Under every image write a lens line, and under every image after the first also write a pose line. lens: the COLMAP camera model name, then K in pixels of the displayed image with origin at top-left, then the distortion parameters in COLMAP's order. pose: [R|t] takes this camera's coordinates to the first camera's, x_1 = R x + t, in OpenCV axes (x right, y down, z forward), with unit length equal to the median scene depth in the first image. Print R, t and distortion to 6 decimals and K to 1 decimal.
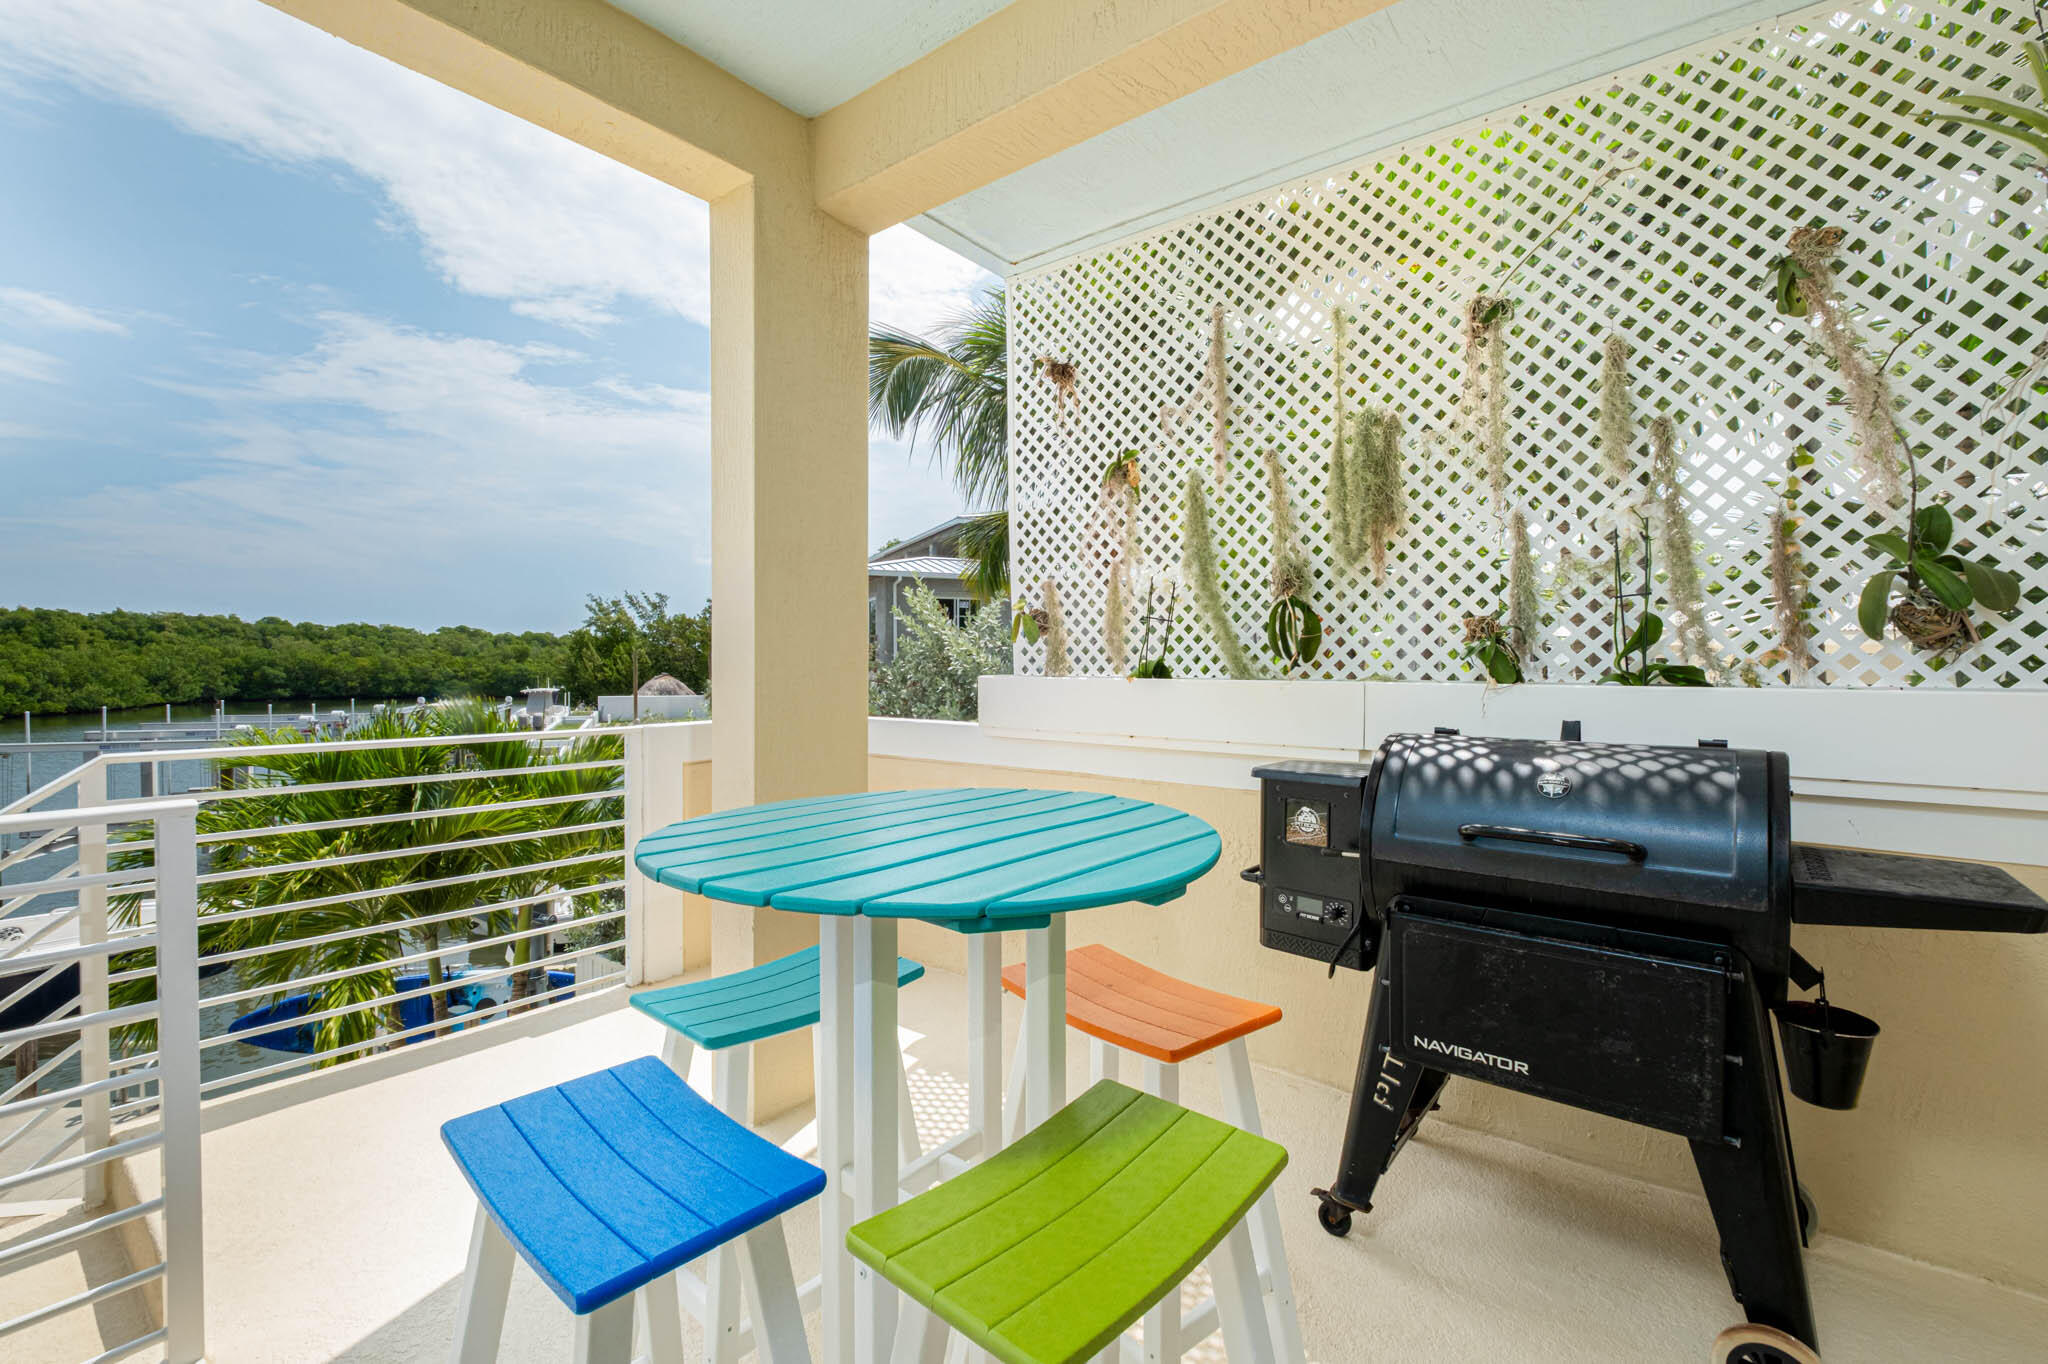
lens RADIAL K [[890.8, 0, 1031.7], [0, 890.8, 675.7], [0, 0, 1]] dist [0.006362, -0.004759]
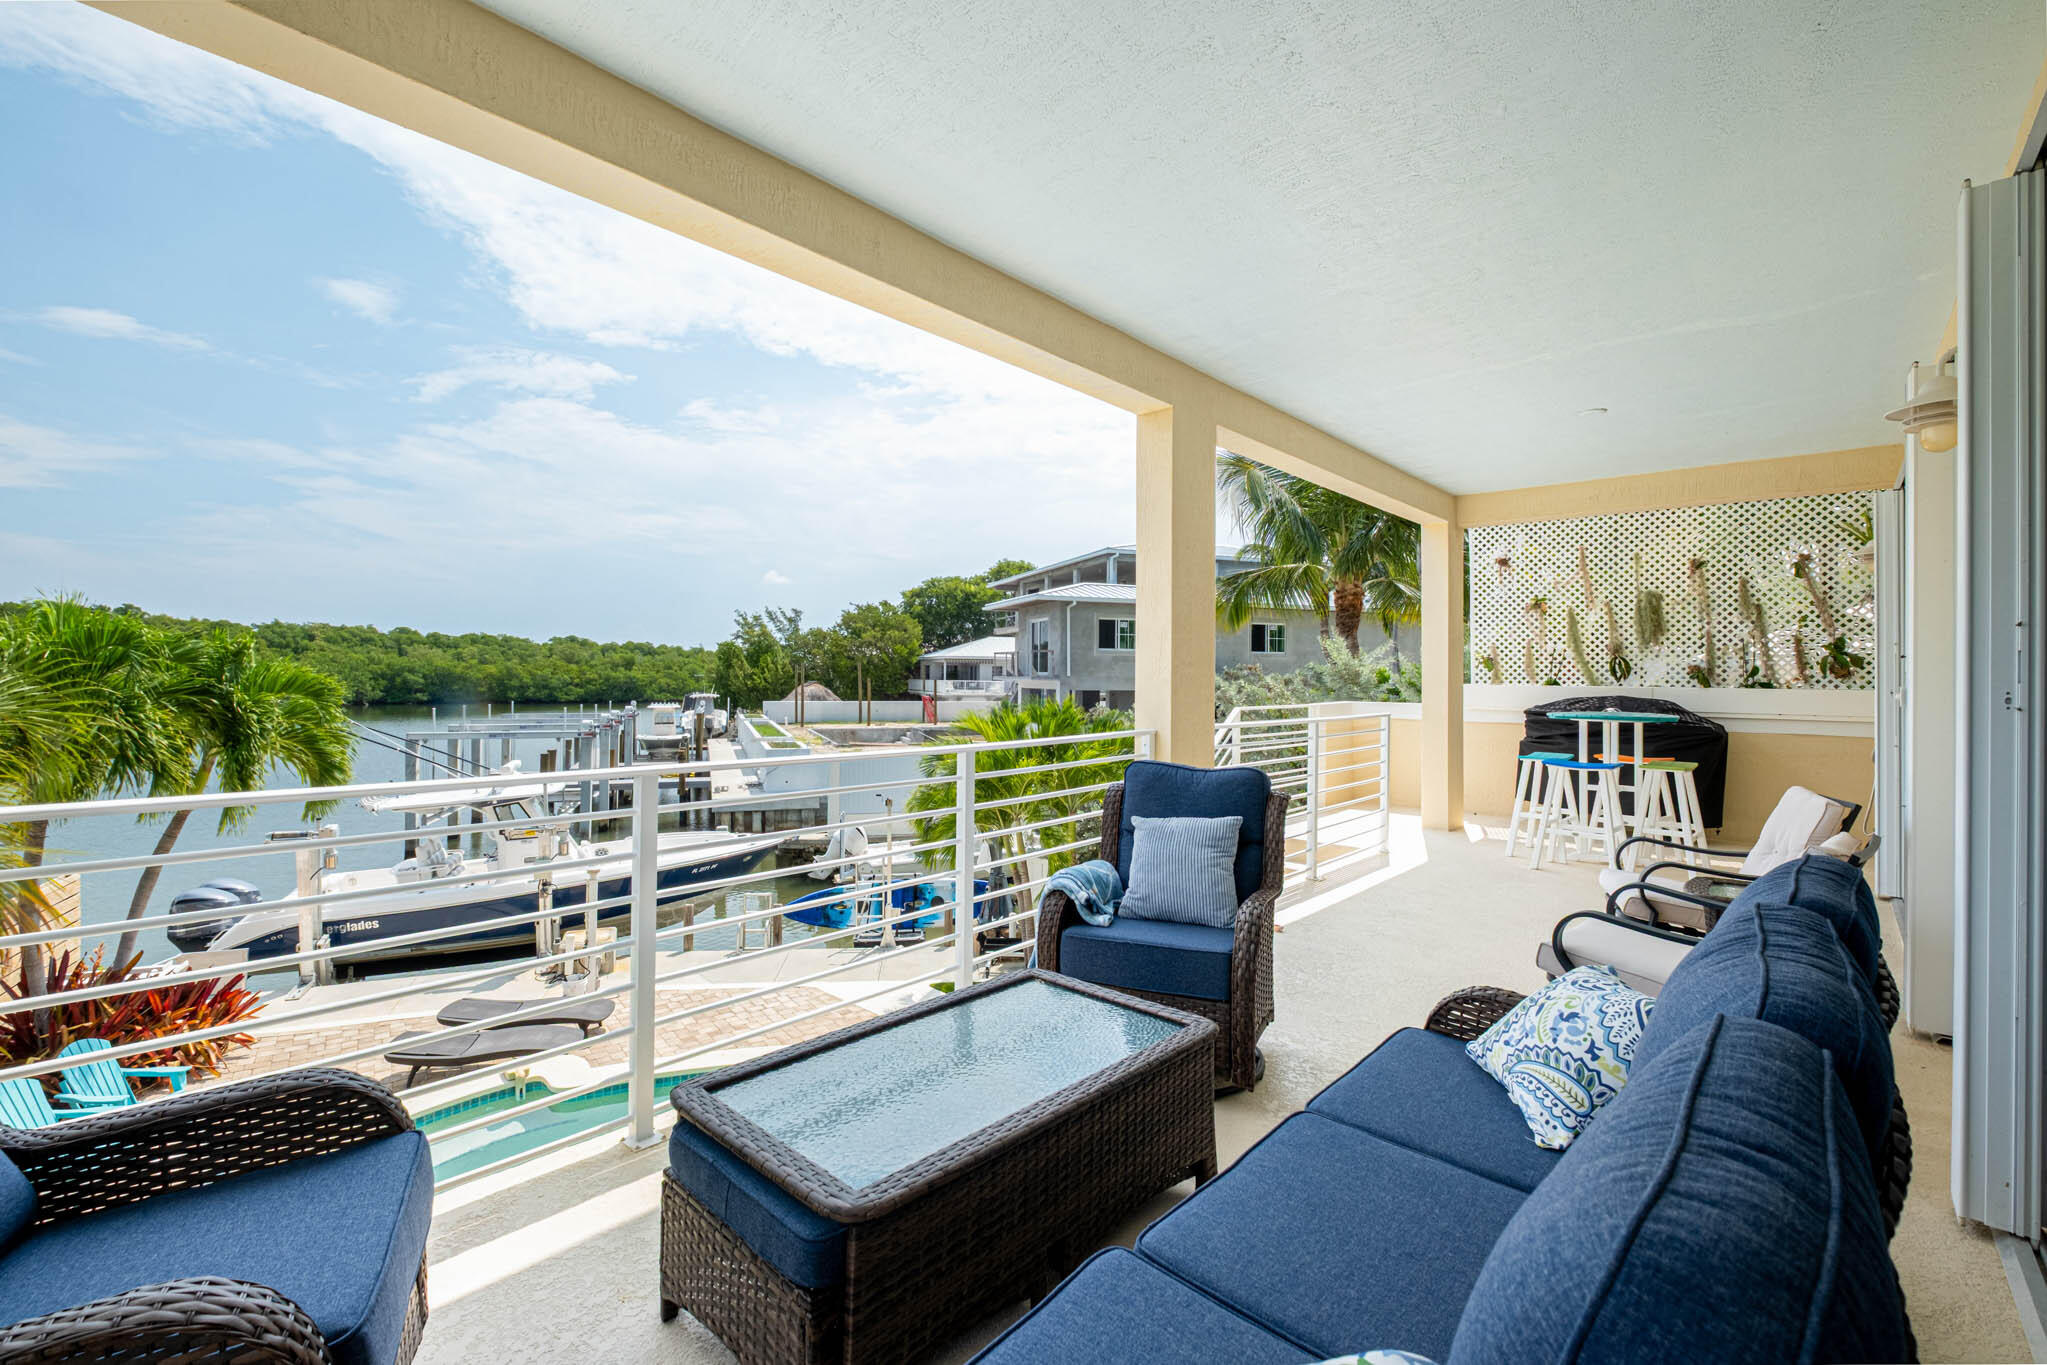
lens RADIAL K [[890.3, 0, 1033.0], [0, 890.3, 665.1], [0, 0, 1]] dist [0.006362, -0.004759]
pose [[0.998035, 0.005266, -0.062437, -0.060819], [-0.006739, 0.999703, -0.023406, 0.000723], [0.062295, 0.023781, 0.997774, -0.084540]]
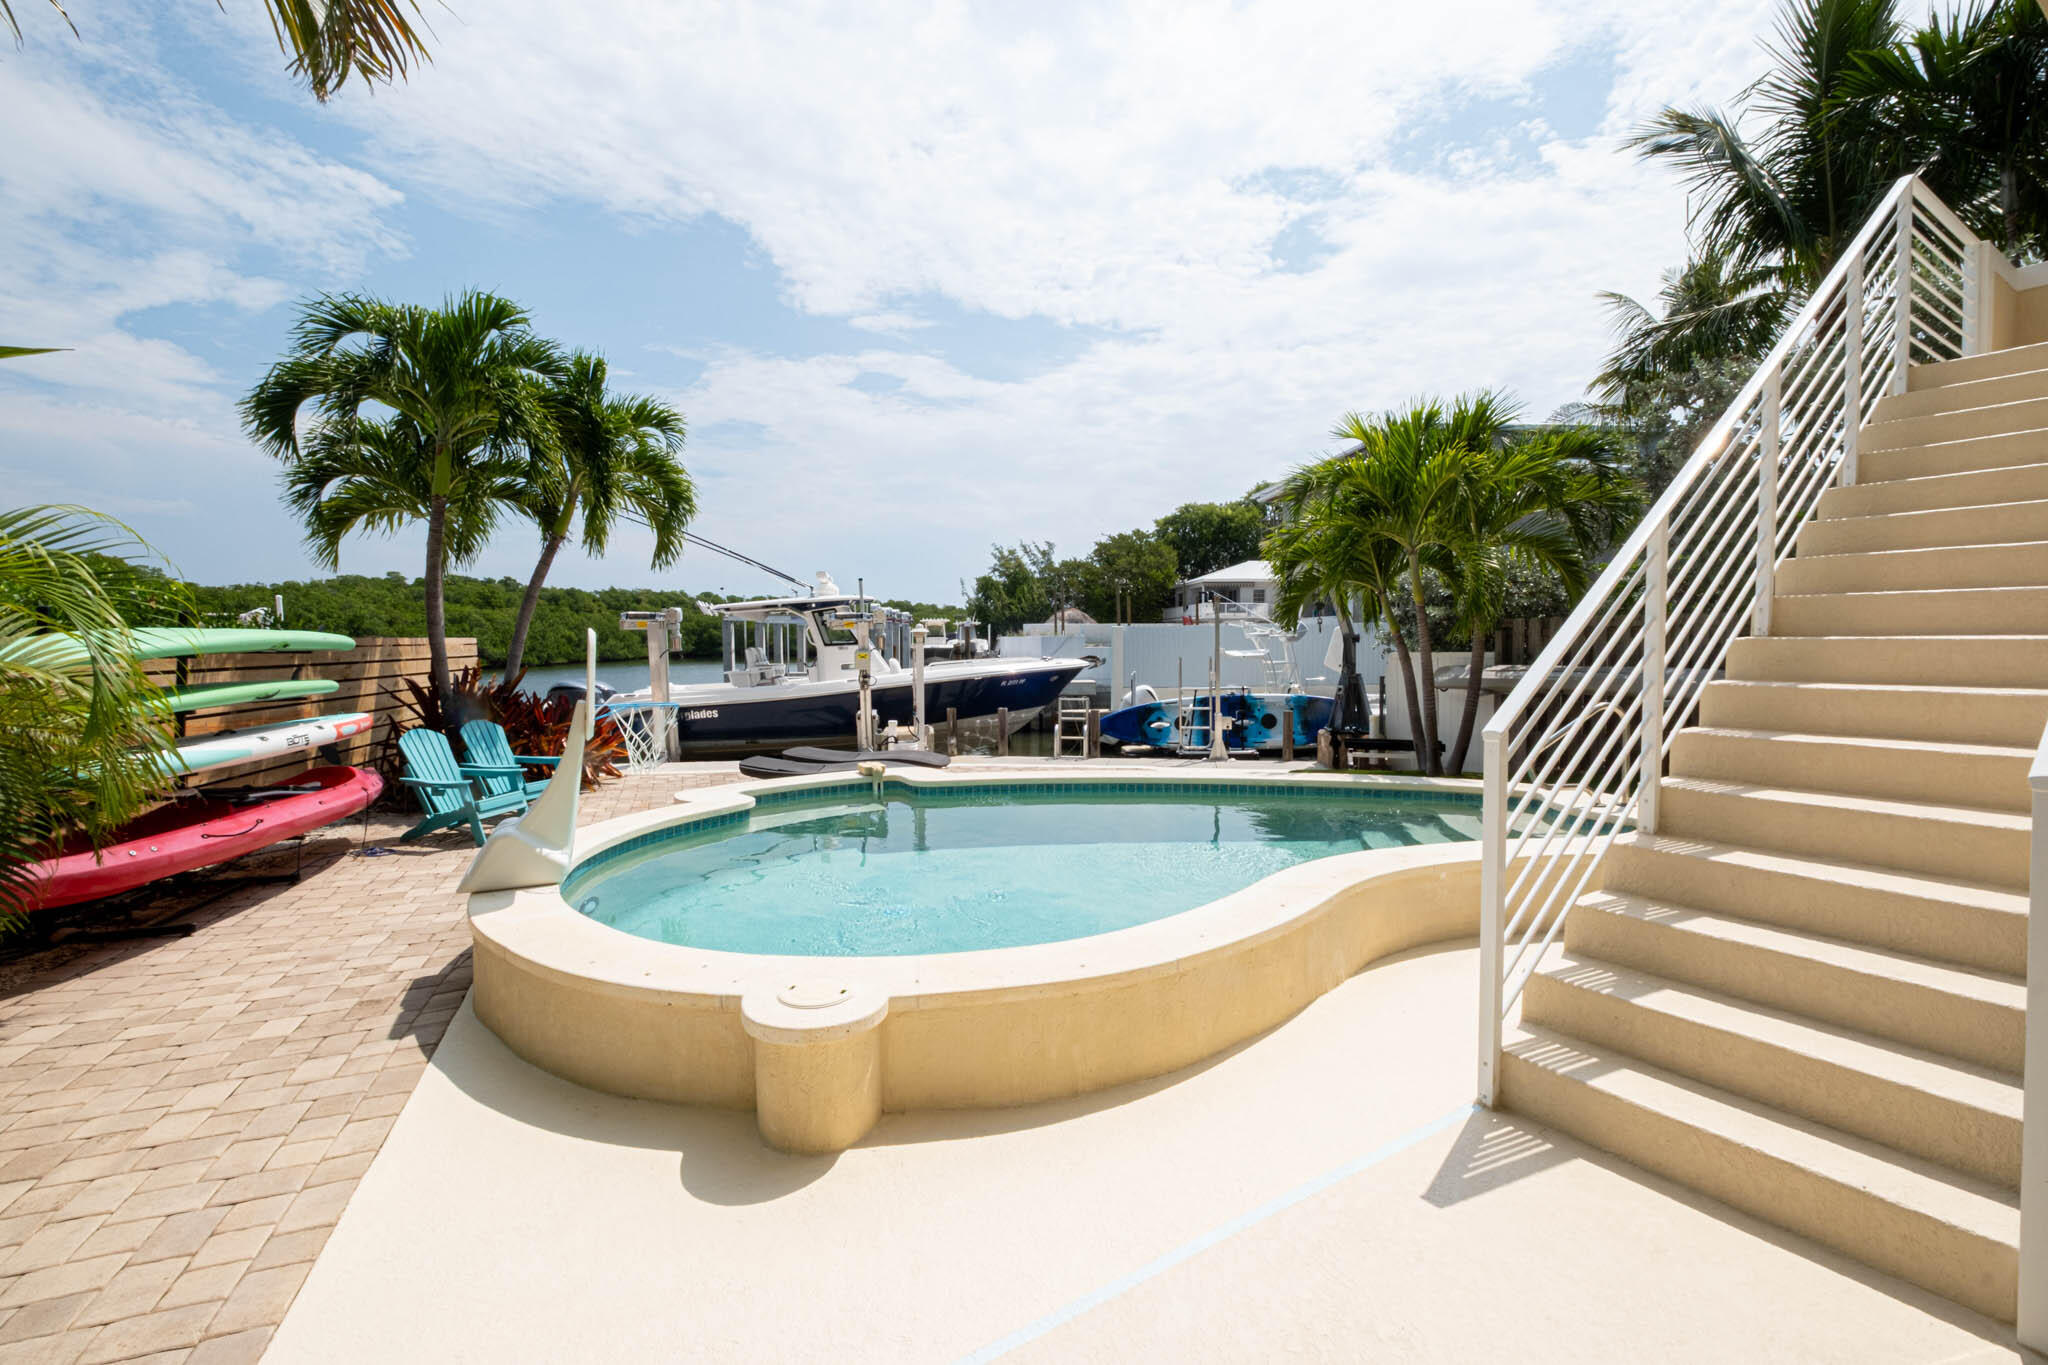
lens RADIAL K [[890.8, 0, 1035.3], [0, 890.8, 674.8], [0, 0, 1]] dist [0.006362, -0.004759]
pose [[0.947948, 0.005040, -0.318385, -0.089017], [0.003651, 0.999637, 0.026693, 0.046707], [0.318404, -0.026466, 0.947586, -0.059463]]
